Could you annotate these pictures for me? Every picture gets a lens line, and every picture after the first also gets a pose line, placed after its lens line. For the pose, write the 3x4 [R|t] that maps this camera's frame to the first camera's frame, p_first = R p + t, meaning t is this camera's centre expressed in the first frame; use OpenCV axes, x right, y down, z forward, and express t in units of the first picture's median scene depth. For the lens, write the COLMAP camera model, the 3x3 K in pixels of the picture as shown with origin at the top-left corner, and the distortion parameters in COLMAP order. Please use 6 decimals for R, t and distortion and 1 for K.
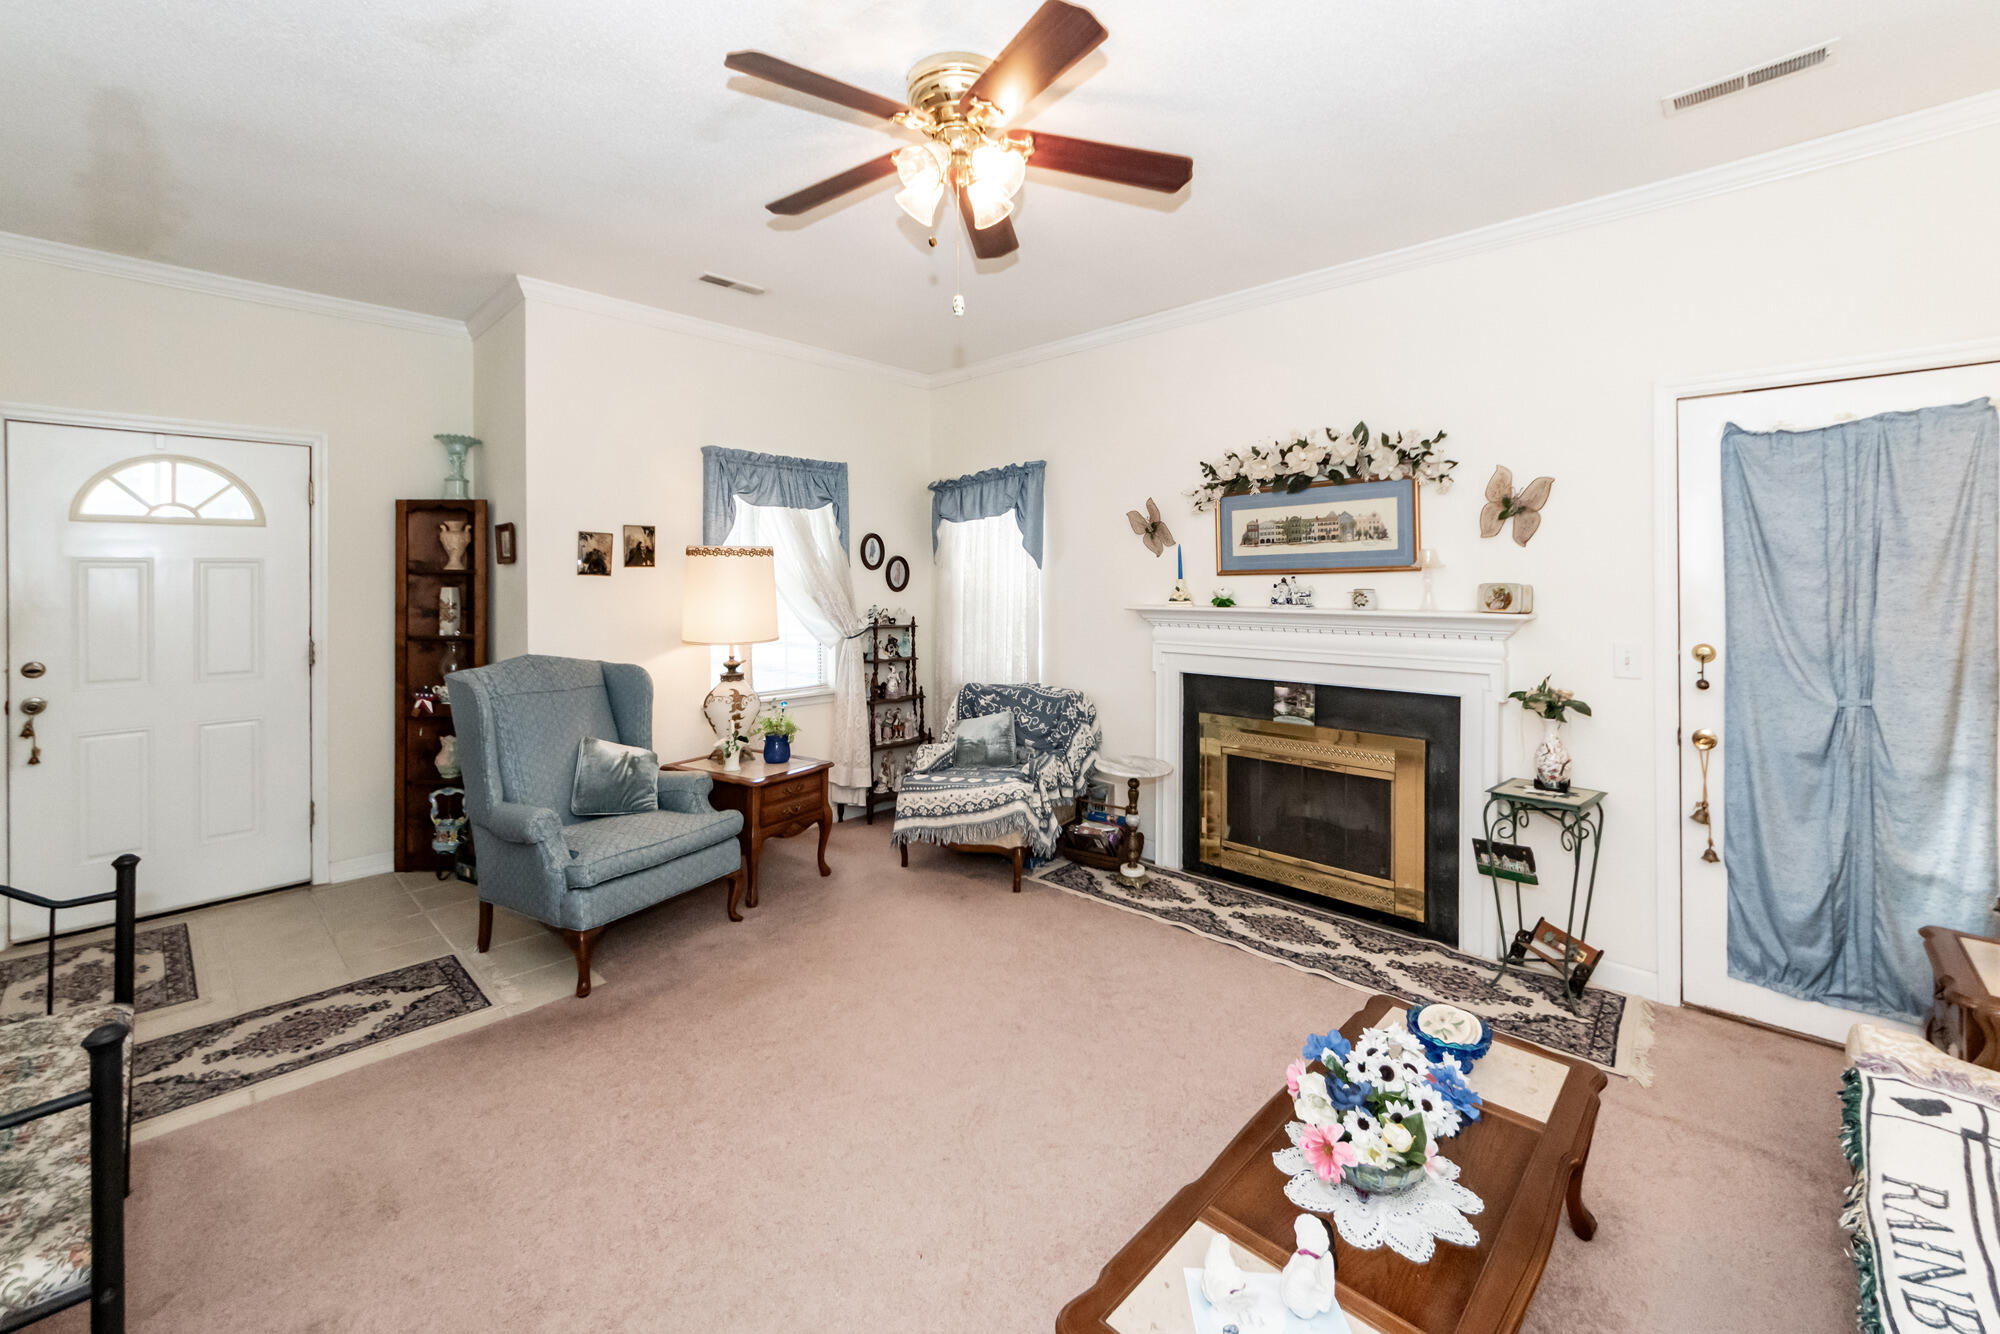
lens RADIAL K [[824.3, 0, 984.9], [0, 824.3, 570.0], [0, 0, 1]] dist [0.003502, 0.000502]
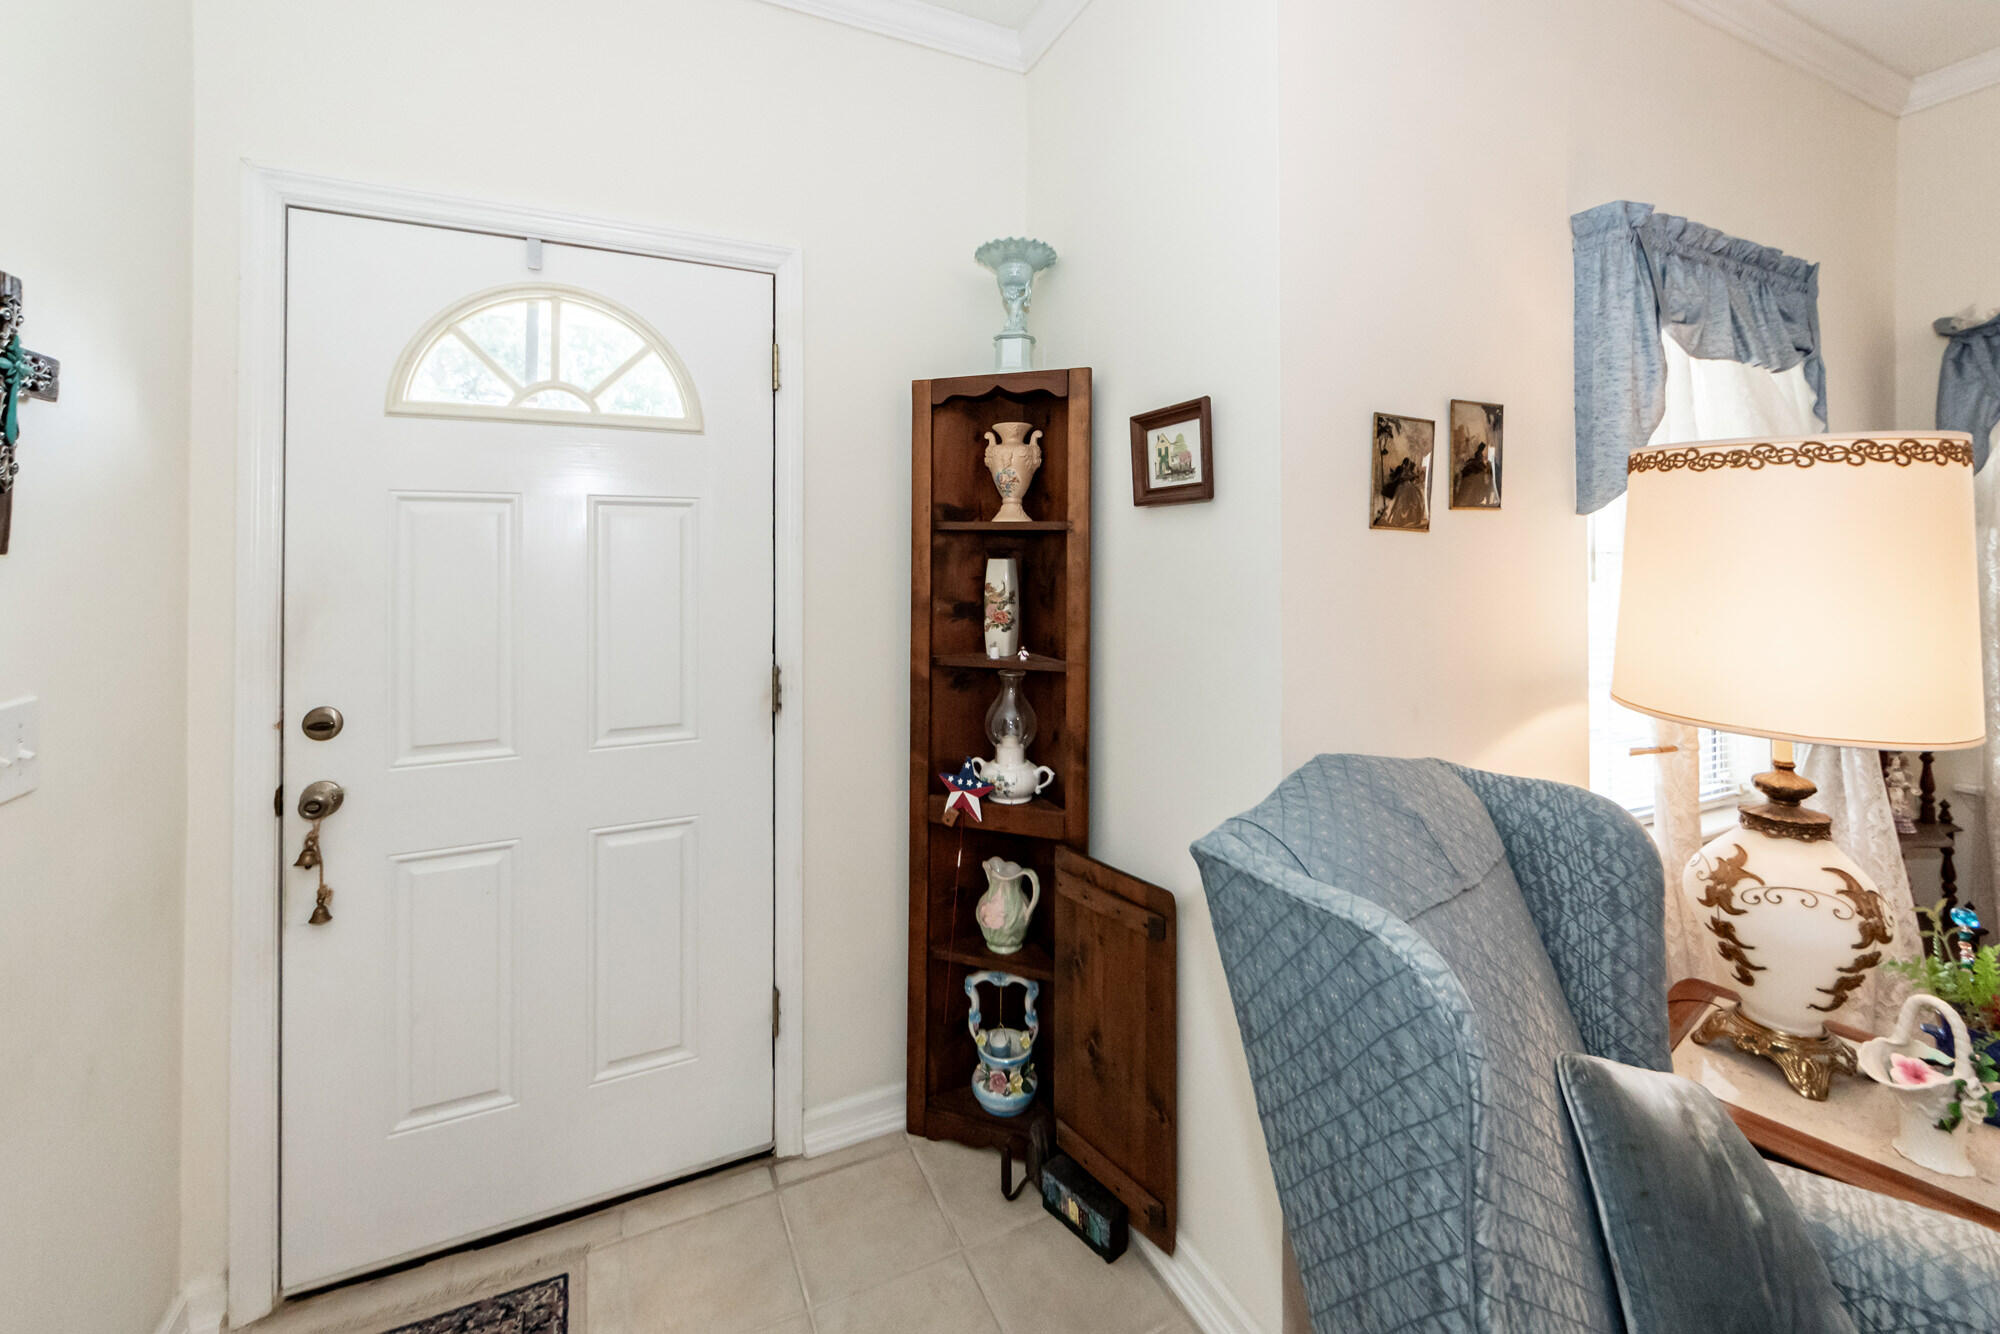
lens RADIAL K [[824.3, 0, 967.7], [0, 824.3, 543.4], [0, 0, 1]] dist [0.003502, 0.000502]
pose [[0.931671, -0.000016, -0.363303, -0.503613], [-0.000968, 0.999996, -0.002526, 0.013786], [0.363301, 0.002705, 0.931668, 0.554053]]
